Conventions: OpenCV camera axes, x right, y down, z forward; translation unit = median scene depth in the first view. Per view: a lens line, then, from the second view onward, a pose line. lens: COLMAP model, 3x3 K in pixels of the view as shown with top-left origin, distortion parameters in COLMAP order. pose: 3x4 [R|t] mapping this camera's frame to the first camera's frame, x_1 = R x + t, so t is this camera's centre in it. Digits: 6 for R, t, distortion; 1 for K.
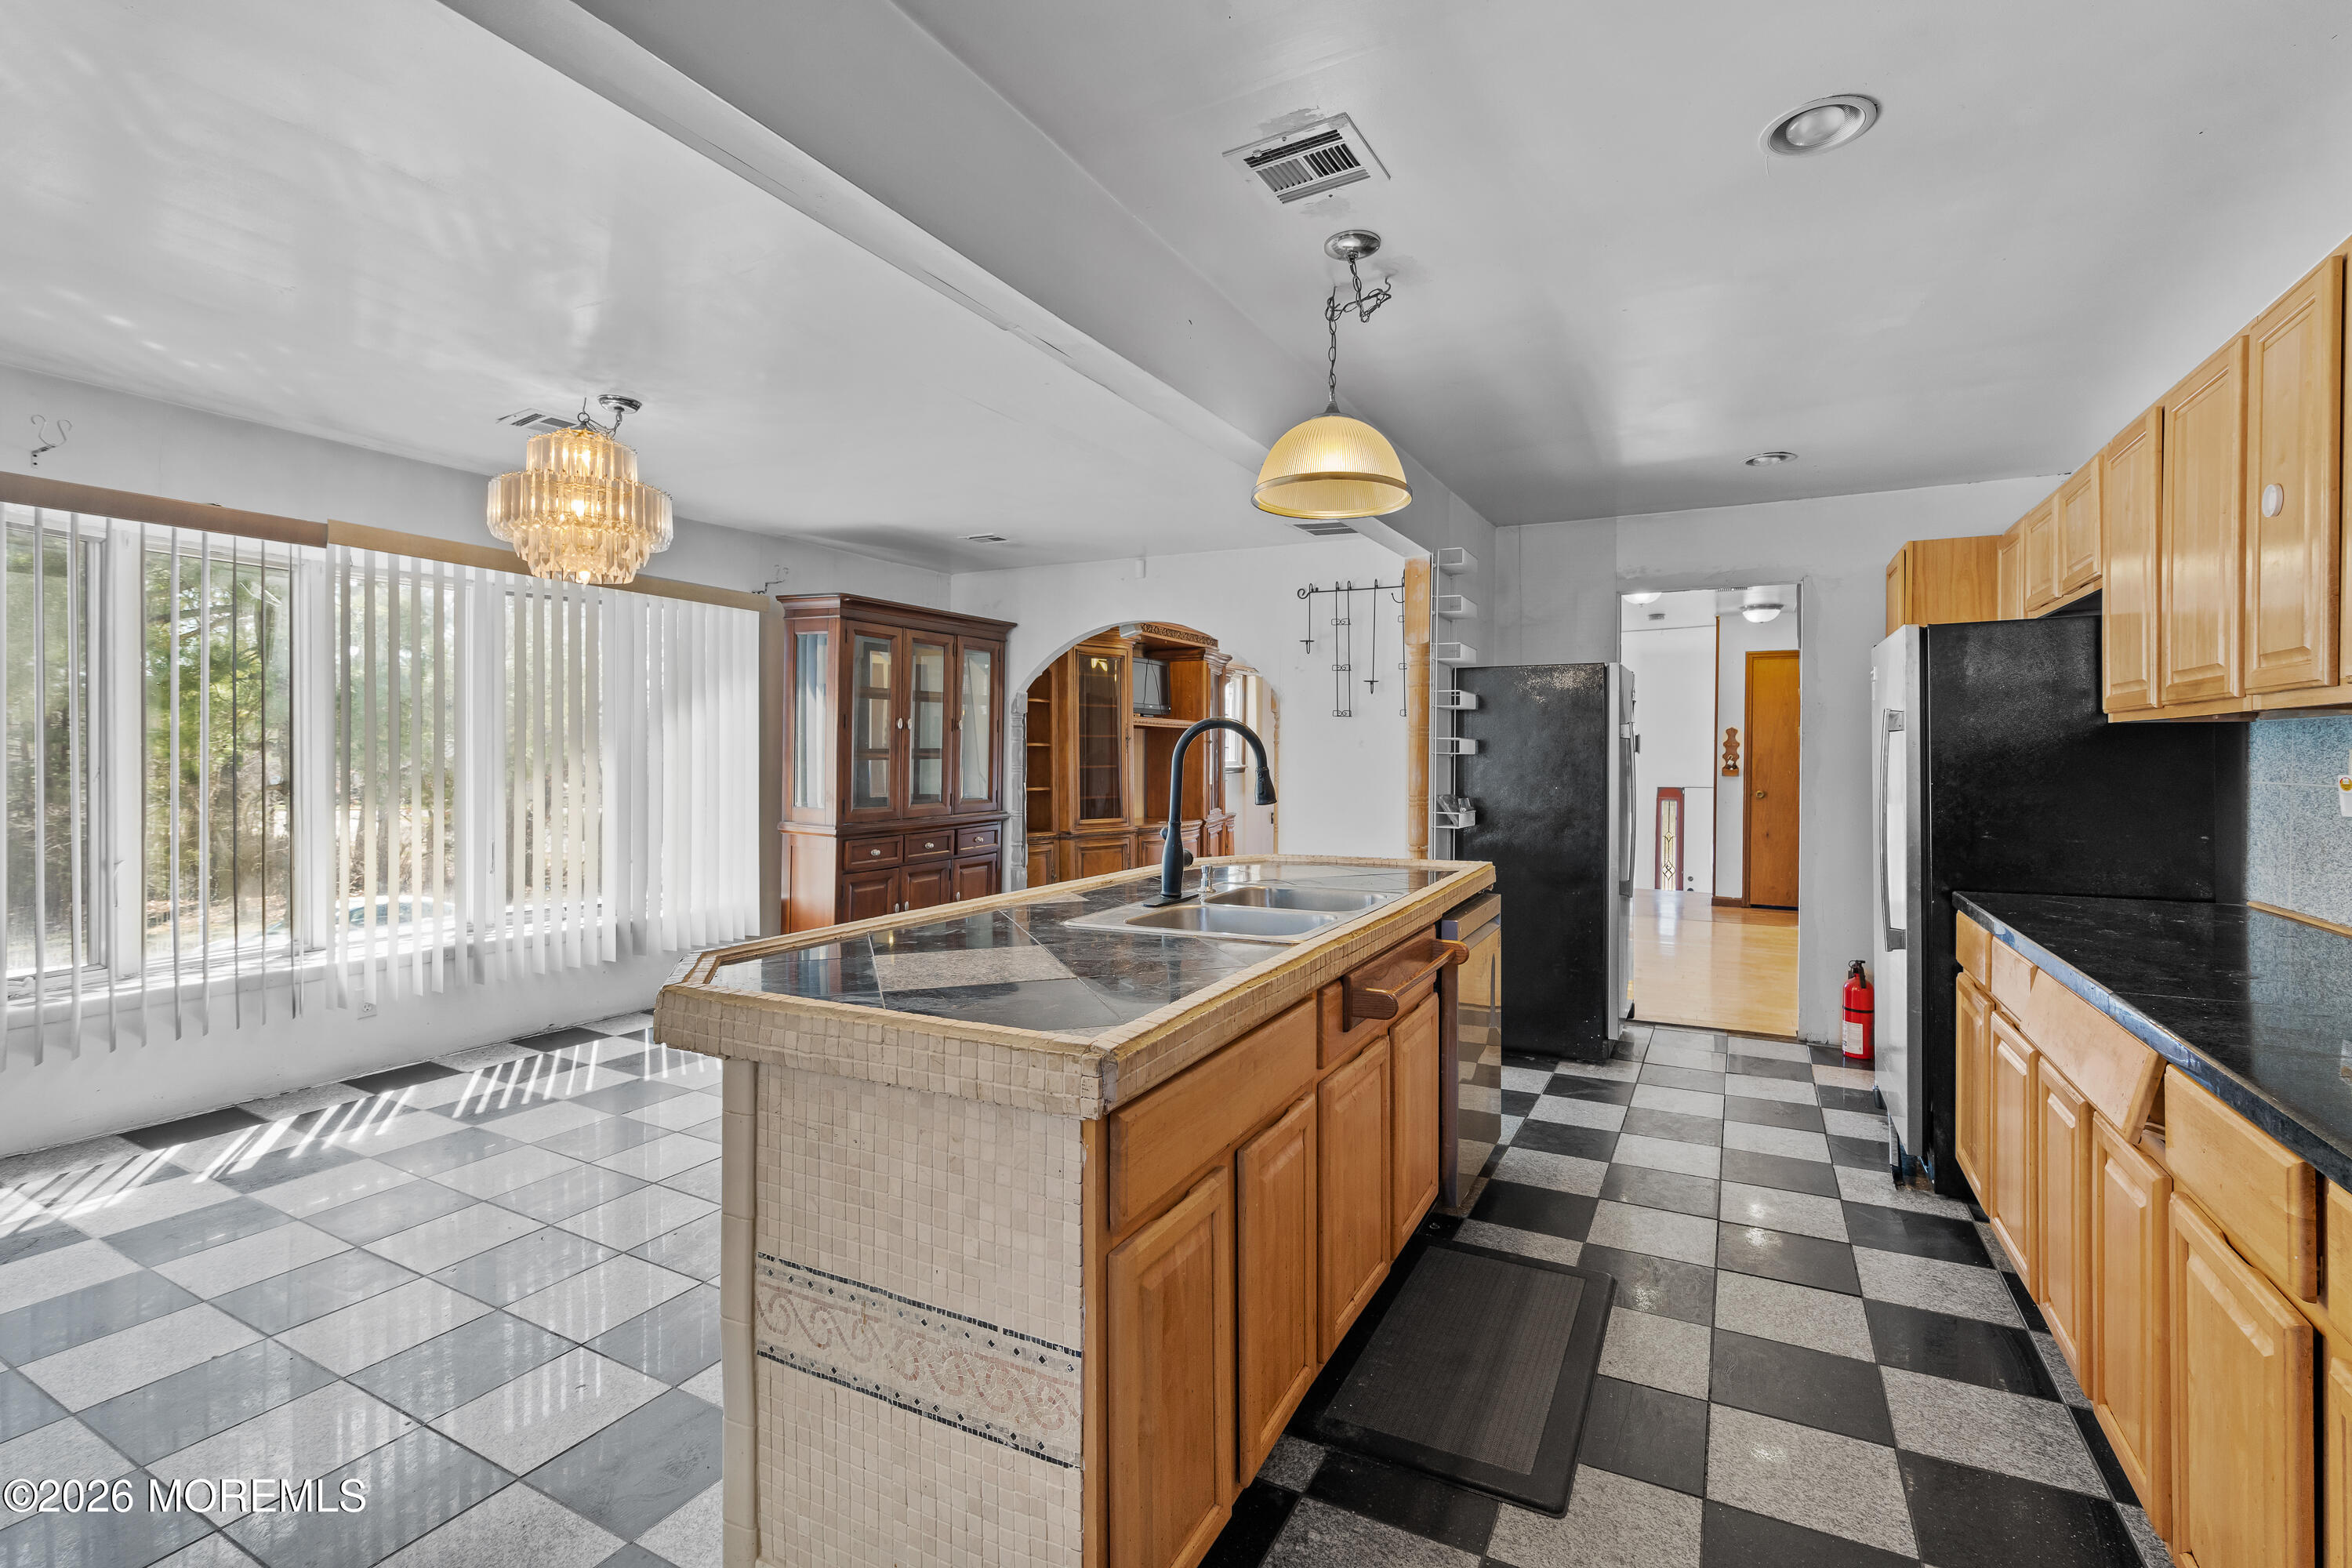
lens RADIAL K [[1062.0, 0, 1170.9], [0, 1062.0, 769.7], [0, 0, 1]] dist [-0.009063, 0.003563]
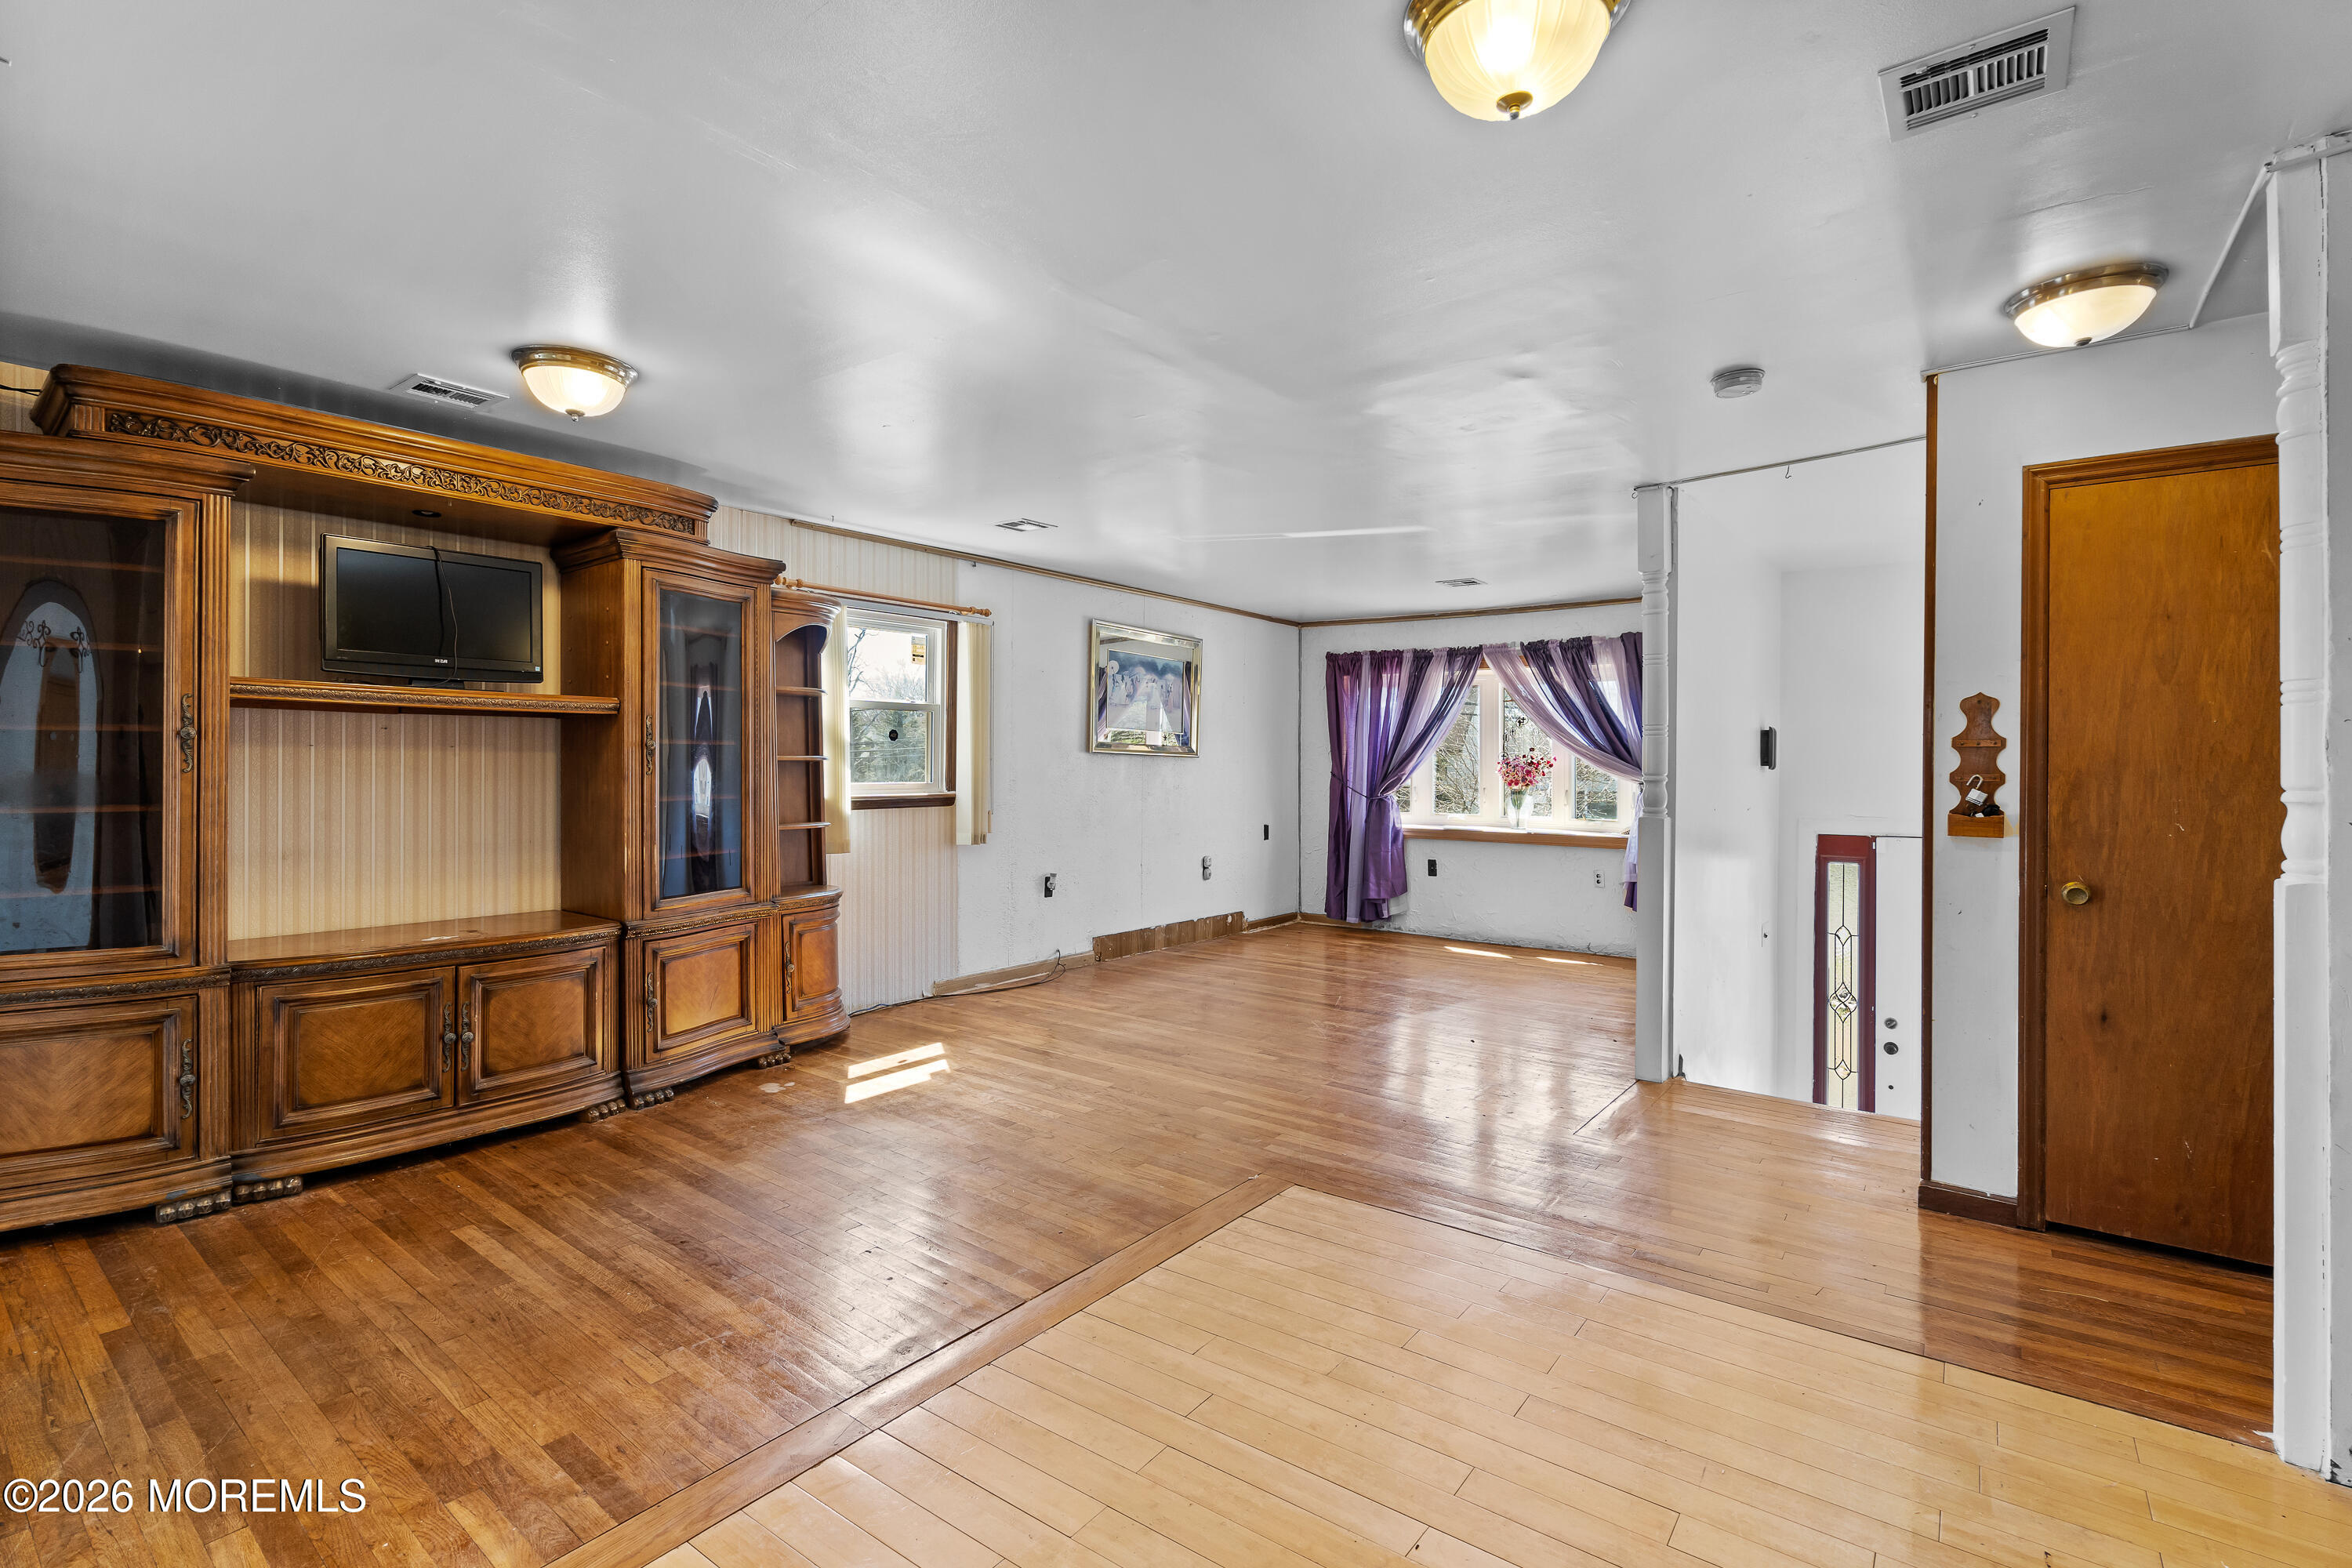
lens RADIAL K [[1062.0, 0, 1172.6], [0, 1062.0, 765.6], [0, 0, 1]] dist [-0.009063, 0.003563]
pose [[0.985820, -0.000804, -0.167806, 0.329533], [-0.001390, 0.999915, -0.012961, -0.011736], [0.167803, 0.013011, 0.985735, 0.619736]]
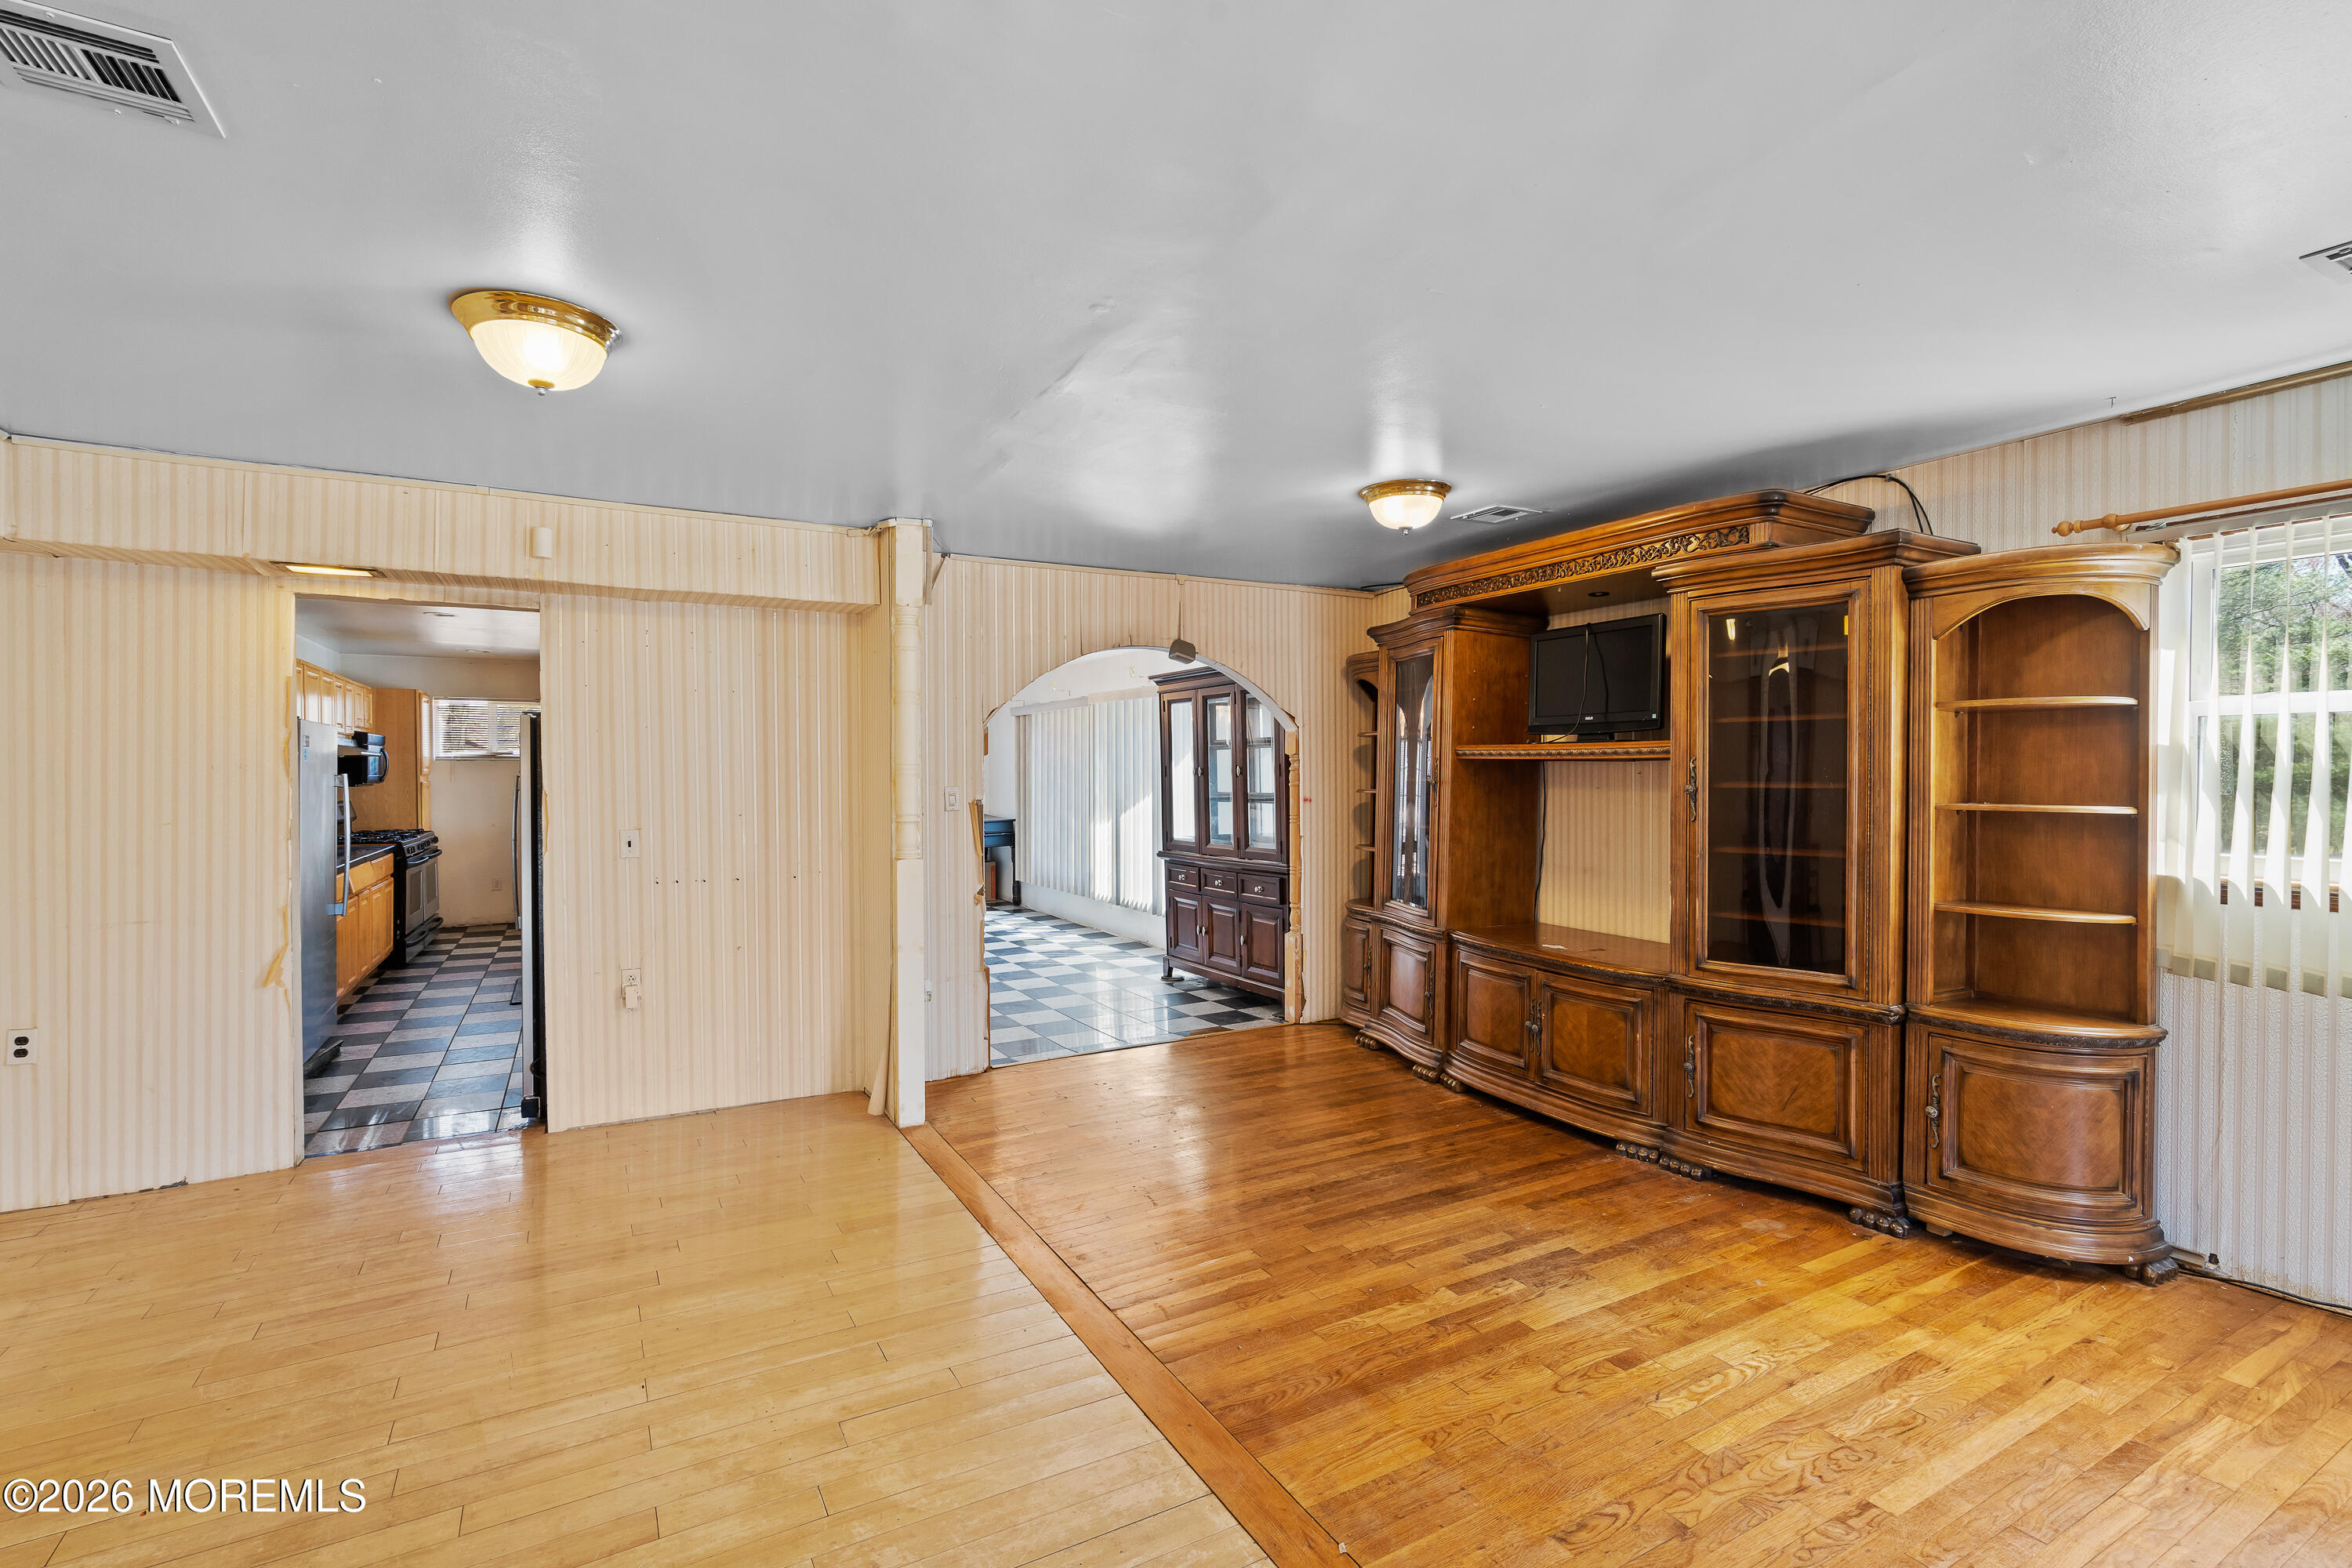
lens RADIAL K [[1062.0, 0, 1183.8], [0, 1062.0, 788.8], [0, 0, 1]] dist [-0.009063, 0.003563]
pose [[-0.544475, 0.009331, -0.838725, 0.596289], [-0.010901, 0.999775, 0.018199, -0.043950], [0.838706, 0.019052, -0.544251, 1.374050]]
